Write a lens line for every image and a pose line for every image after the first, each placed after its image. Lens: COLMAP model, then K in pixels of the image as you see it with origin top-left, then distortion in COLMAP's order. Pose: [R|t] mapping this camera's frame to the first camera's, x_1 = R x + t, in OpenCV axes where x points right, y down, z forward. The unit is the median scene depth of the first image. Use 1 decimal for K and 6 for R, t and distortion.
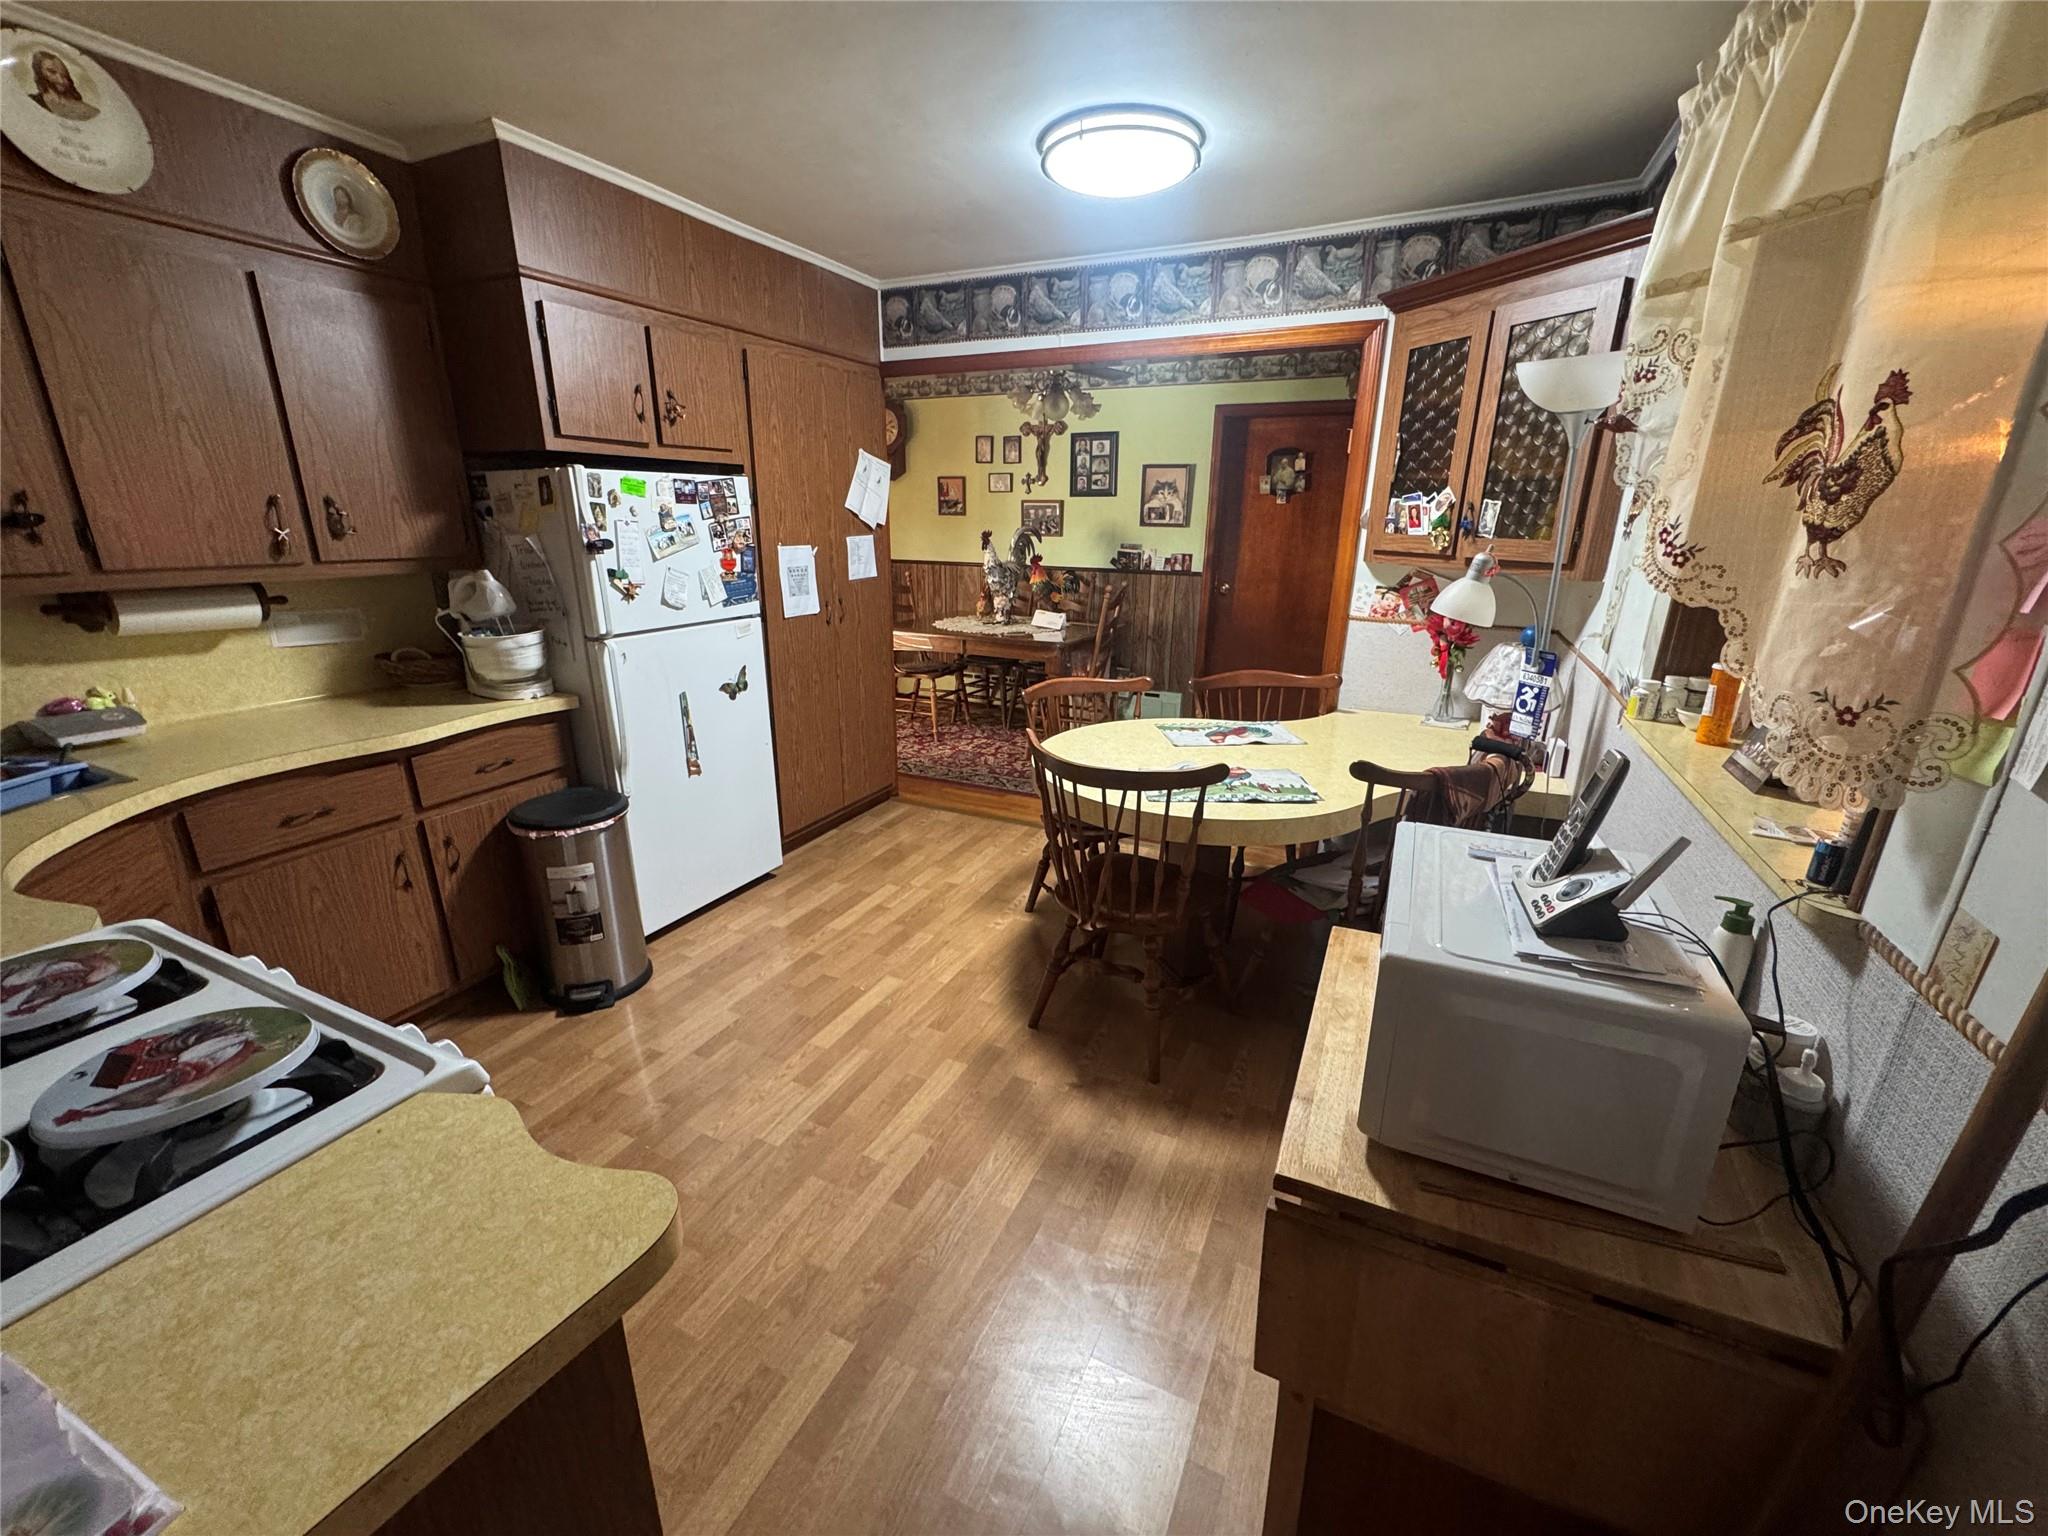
lens RADIAL K [[818.8, 0, 1022.9], [0, 818.8, 773.3], [0, 0, 1]] dist [-0.003834, -0.000038]
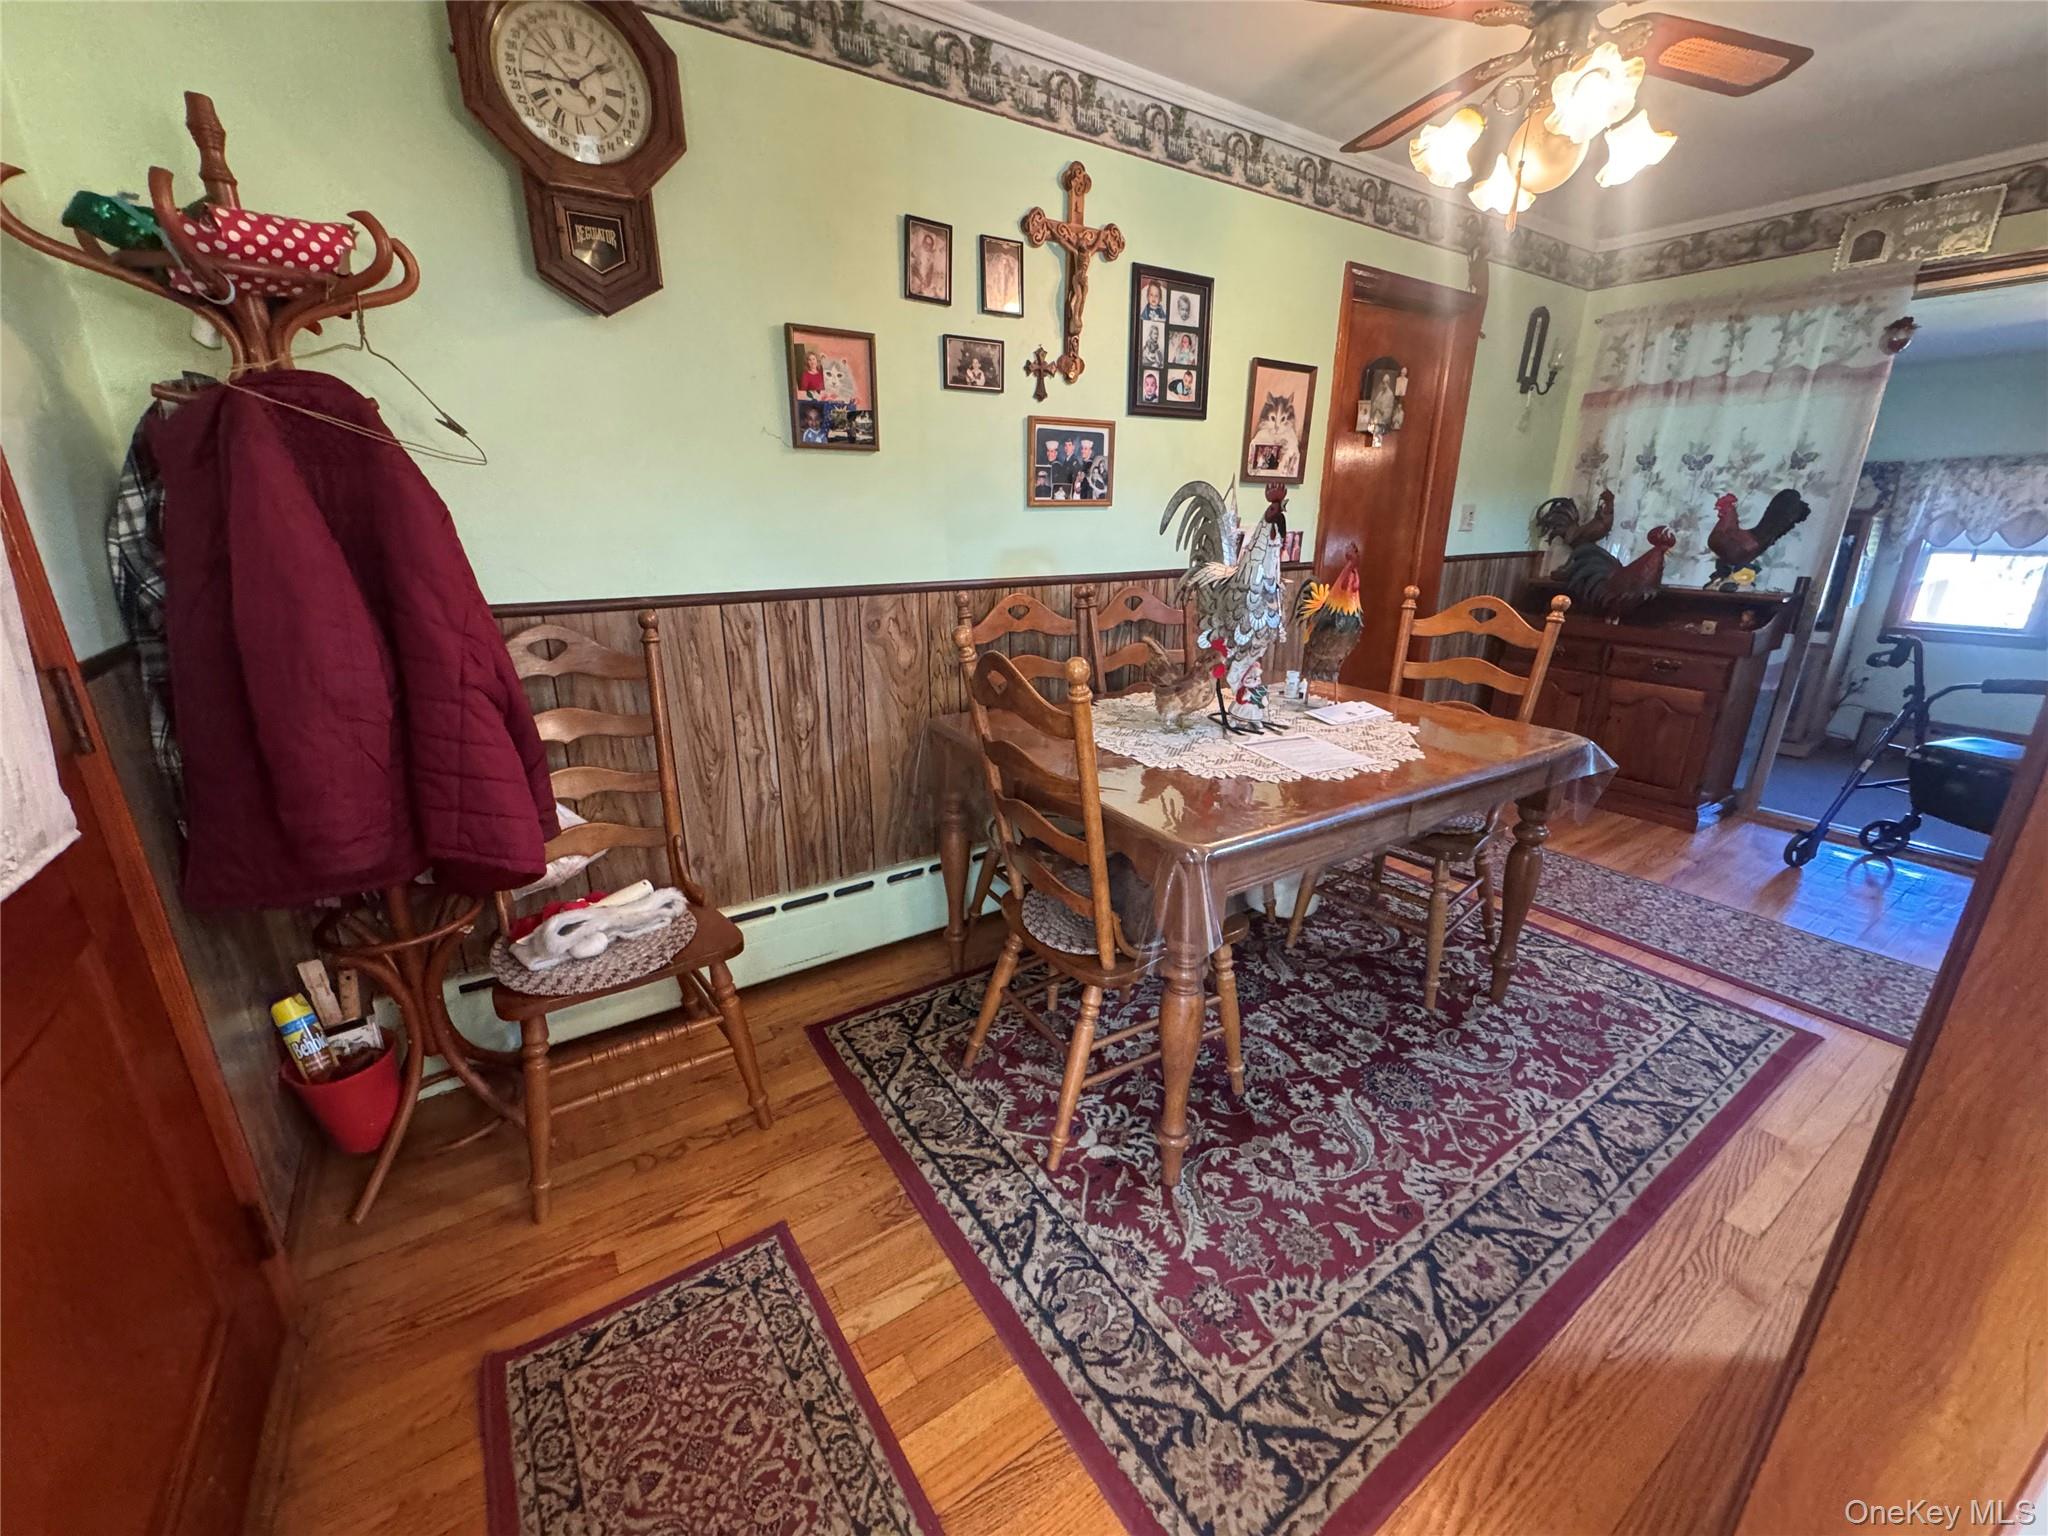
lens RADIAL K [[818.8, 0, 1022.9], [0, 818.8, 773.3], [0, 0, 1]] dist [-0.003834, -0.000038]
pose [[0.510259, -0.276166, 0.814474, -0.393720], [0.266935, 0.951124, 0.155269, -0.243443], [-0.817546, 0.138184, 0.559039, 0.846685]]
